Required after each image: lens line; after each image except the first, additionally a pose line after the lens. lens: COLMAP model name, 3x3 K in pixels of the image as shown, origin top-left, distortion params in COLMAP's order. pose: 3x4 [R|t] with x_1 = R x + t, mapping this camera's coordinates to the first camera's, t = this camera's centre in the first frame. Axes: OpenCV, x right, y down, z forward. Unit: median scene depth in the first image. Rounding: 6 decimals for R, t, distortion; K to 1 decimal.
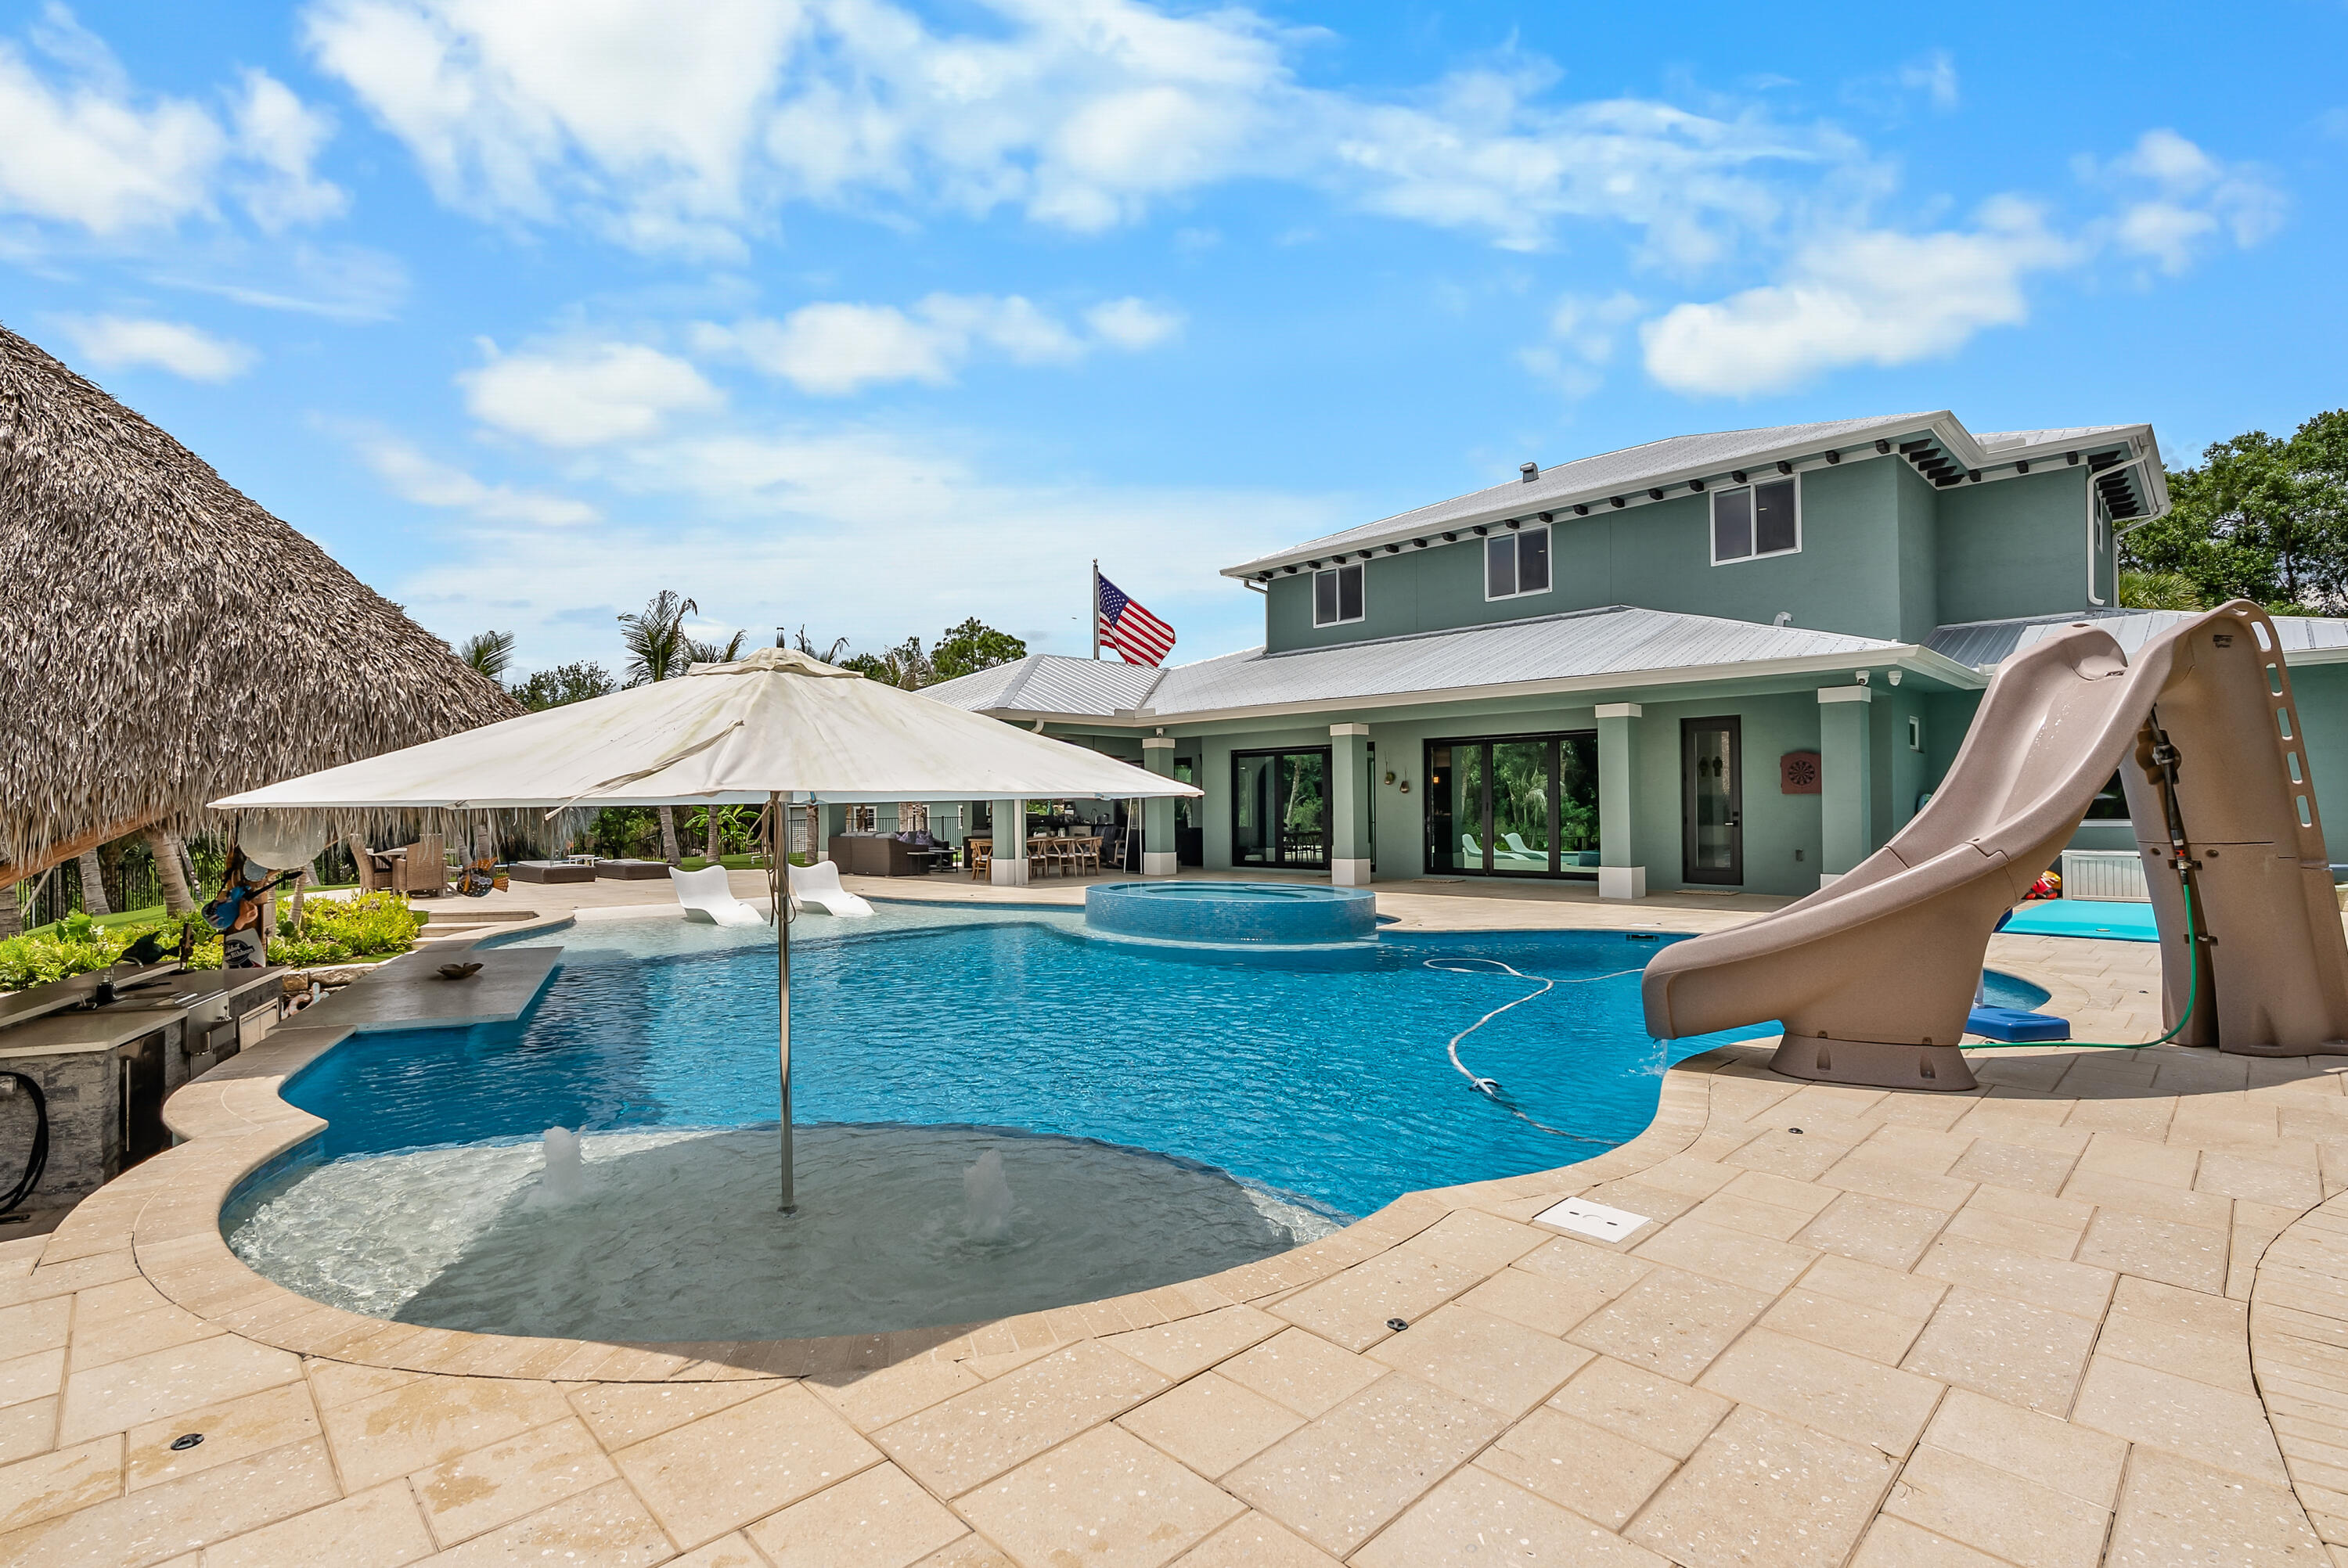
lens RADIAL K [[1092.2, 0, 1164.5], [0, 1092.2, 811.3], [0, 0, 1]] dist [0.000153, -0.000148]
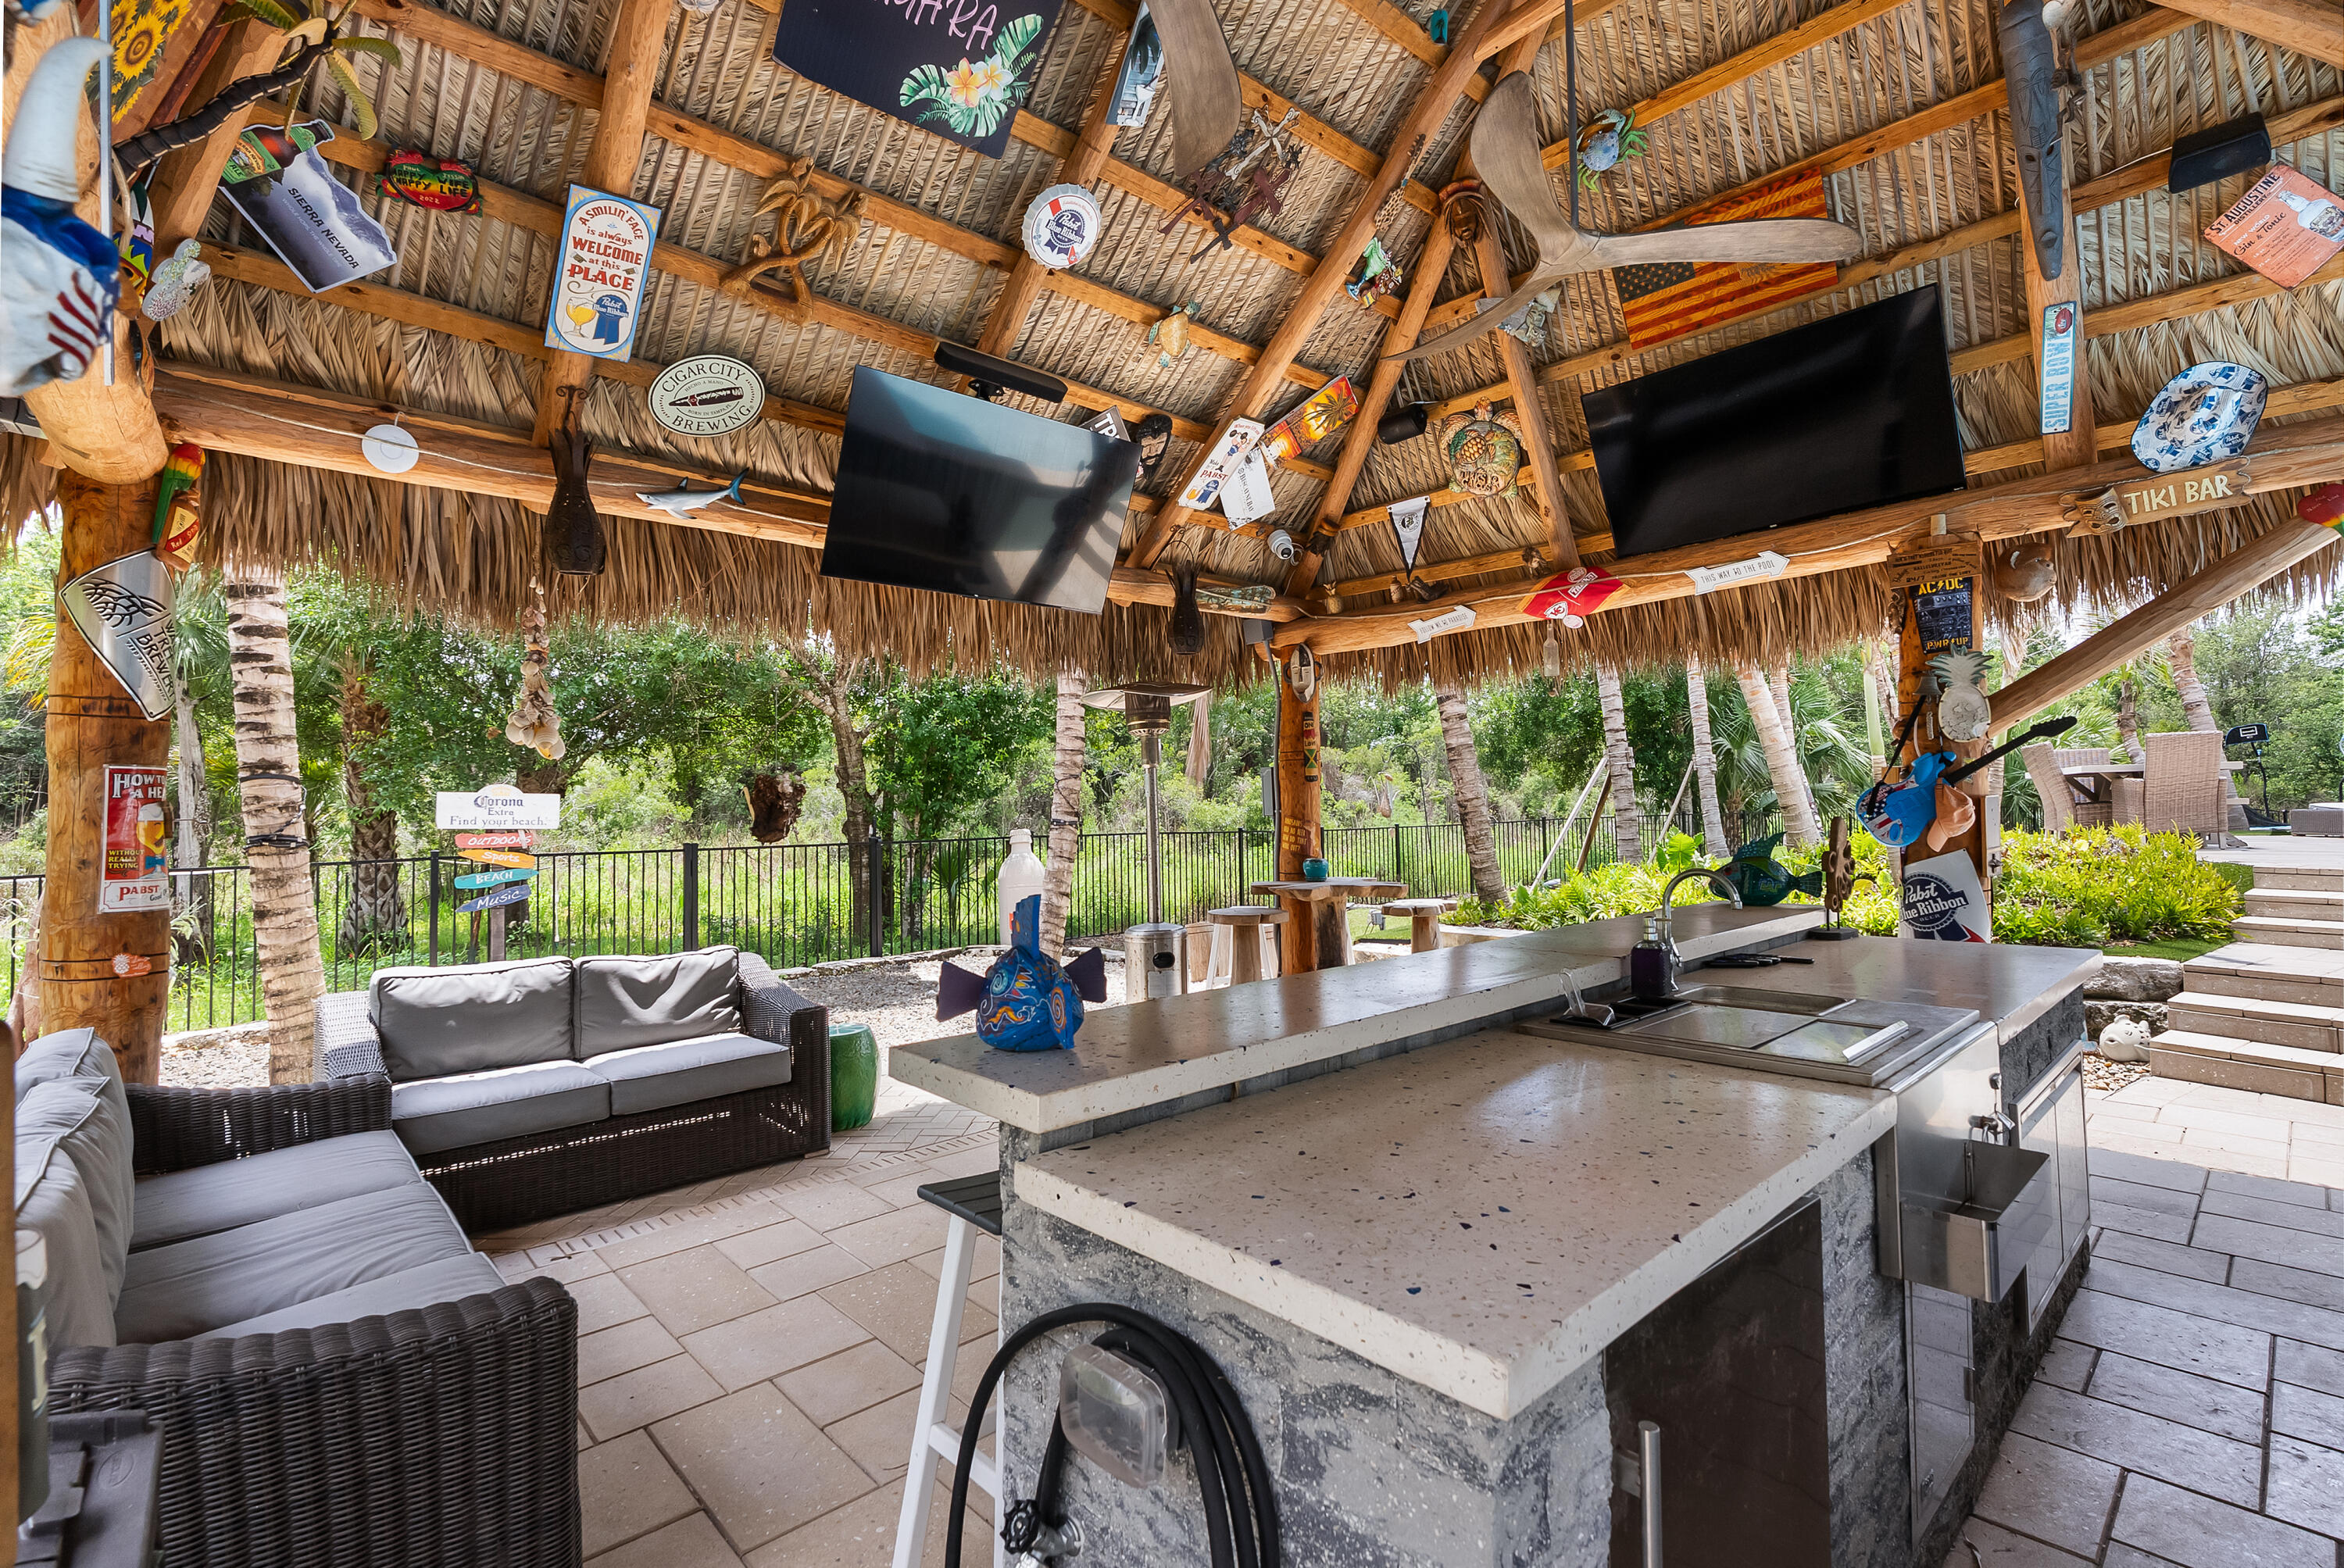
lens RADIAL K [[1054.6, 0, 1172.0], [0, 1054.6, 784.0], [0, 0, 1]] dist [-0.004042, 0.000244]
pose [[0.303079, -0.023983, -0.952664, -0.542057], [0.012034, 0.999700, -0.021339, 0.087315], [0.952890, -0.004998, 0.303276, 0.586505]]
